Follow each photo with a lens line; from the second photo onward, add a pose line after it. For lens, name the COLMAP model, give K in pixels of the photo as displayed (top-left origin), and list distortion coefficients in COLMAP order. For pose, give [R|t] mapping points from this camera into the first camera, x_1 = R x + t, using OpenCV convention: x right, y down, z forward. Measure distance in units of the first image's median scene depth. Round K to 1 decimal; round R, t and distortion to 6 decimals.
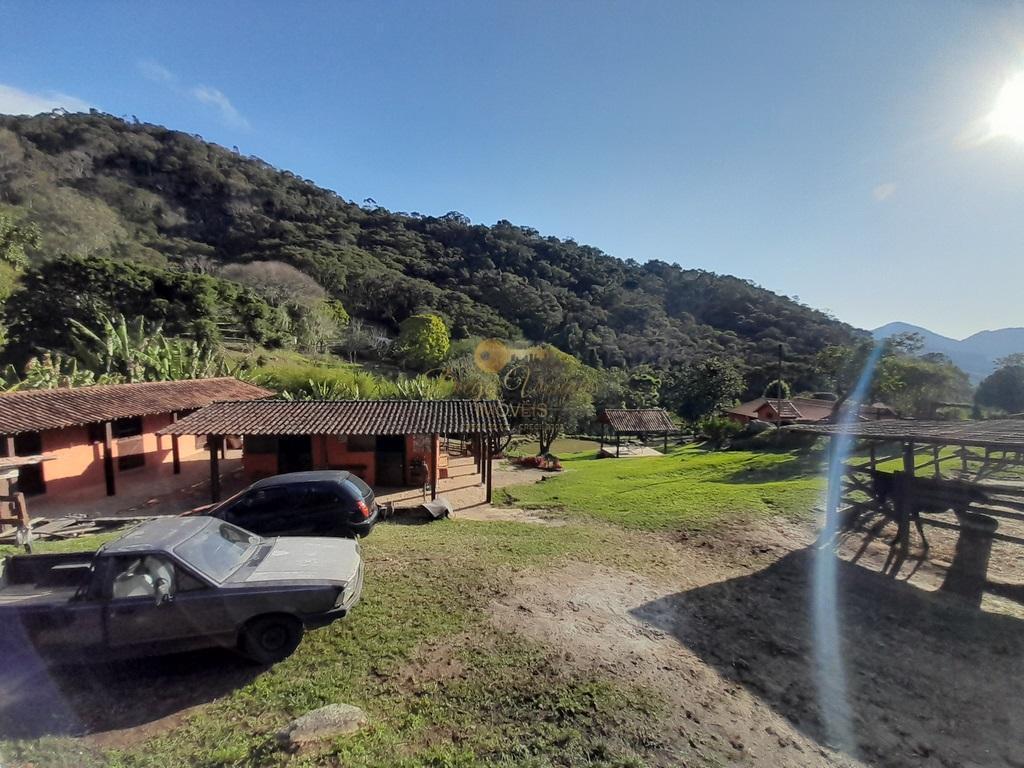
lens RADIAL K [[406.3, 0, 505.0], [0, 406.3, 407.7], [0, 0, 1]] dist [-0.003433, -0.006910]
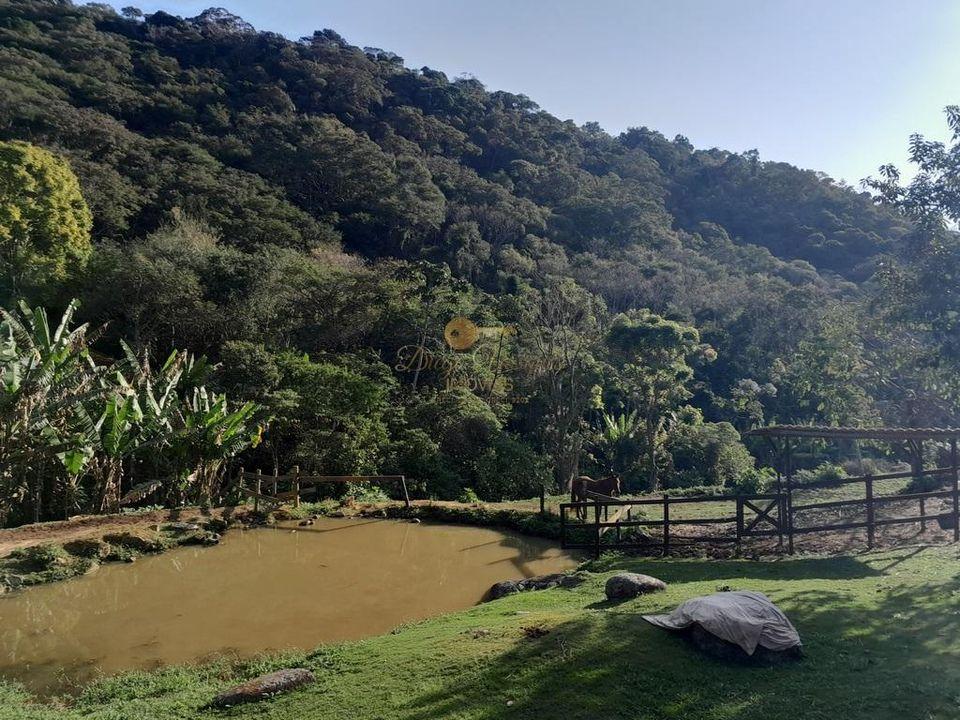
lens RADIAL K [[747.7, 0, 485.4], [0, 747.7, 368.2], [0, 0, 1]] dist [0.029399, -0.045964]
pose [[0.988196, -0.004372, 0.153131, 0.053750], [0.018898, 0.995437, -0.093532, 0.011009], [-0.152024, 0.095322, 0.983770, 0.202894]]
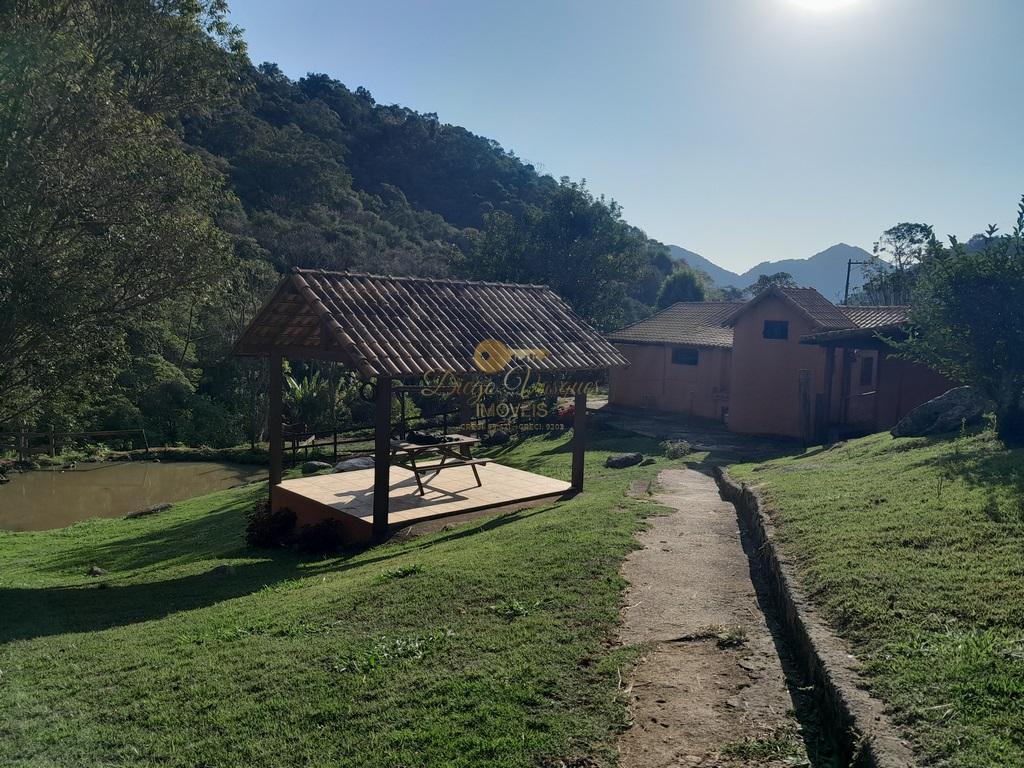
lens RADIAL K [[816.6, 0, 518.4], [0, 816.6, 384.4], [0, 0, 1]] dist [-0.025675, 0.015045]
pose [[0.830492, -0.041945, 0.555450, 0.024214], [0.050852, 0.998706, -0.000615, 0.011380], [-0.554705, 0.028757, 0.831550, 0.119988]]
